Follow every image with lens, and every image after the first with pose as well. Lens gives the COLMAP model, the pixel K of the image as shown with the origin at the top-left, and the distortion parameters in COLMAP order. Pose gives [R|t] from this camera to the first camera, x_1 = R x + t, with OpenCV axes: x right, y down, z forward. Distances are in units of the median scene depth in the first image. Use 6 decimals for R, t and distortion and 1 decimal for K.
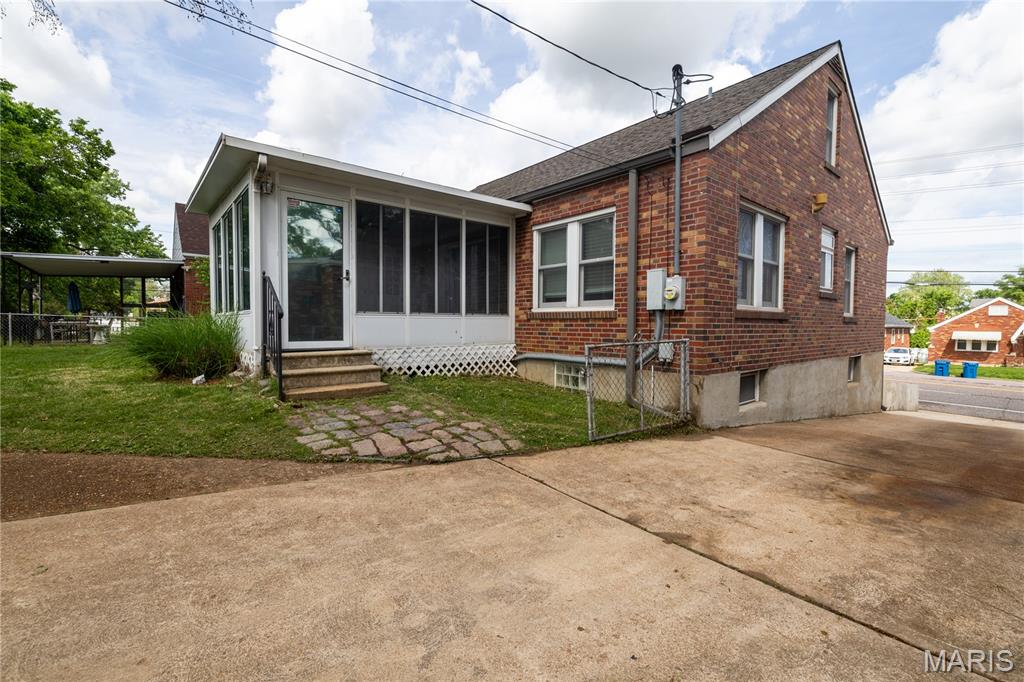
lens RADIAL K [[437.8, 0, 515.6], [0, 437.8, 342.4], [0, 0, 1]] dist [0.002241, 0.000714]
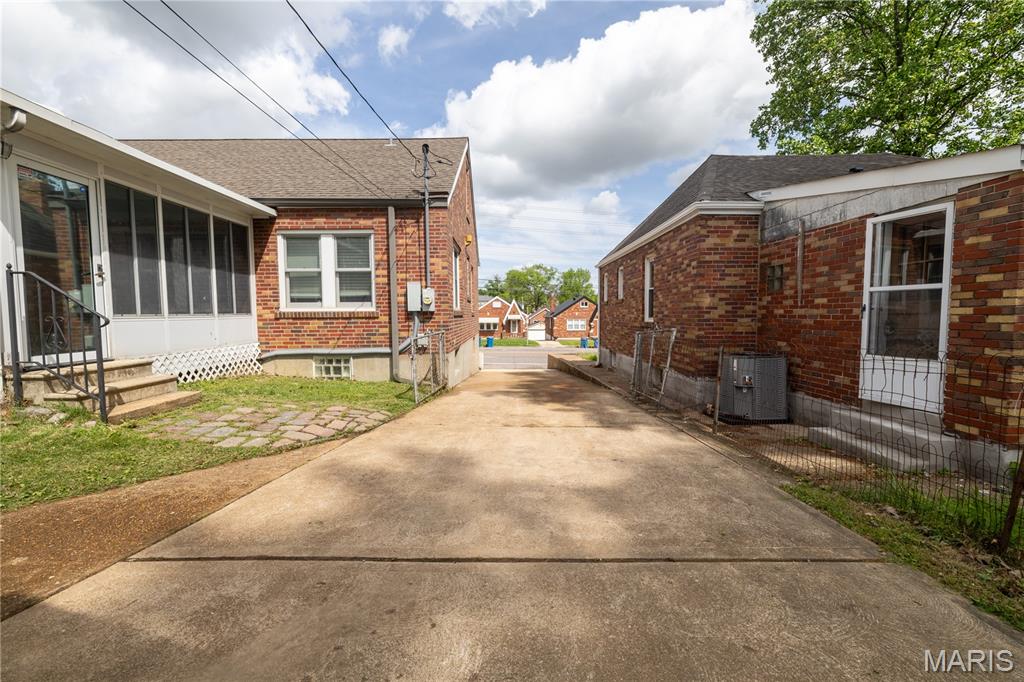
lens RADIAL K [[437.8, 0, 487.4], [0, 437.8, 346.1], [0, 0, 1]] dist [0.002241, 0.000714]
pose [[0.648840, -0.069453, 0.757748, -0.486803], [0.044780, 0.997585, 0.053092, -0.021030], [-0.759606, -0.000516, 0.650383, -0.079017]]
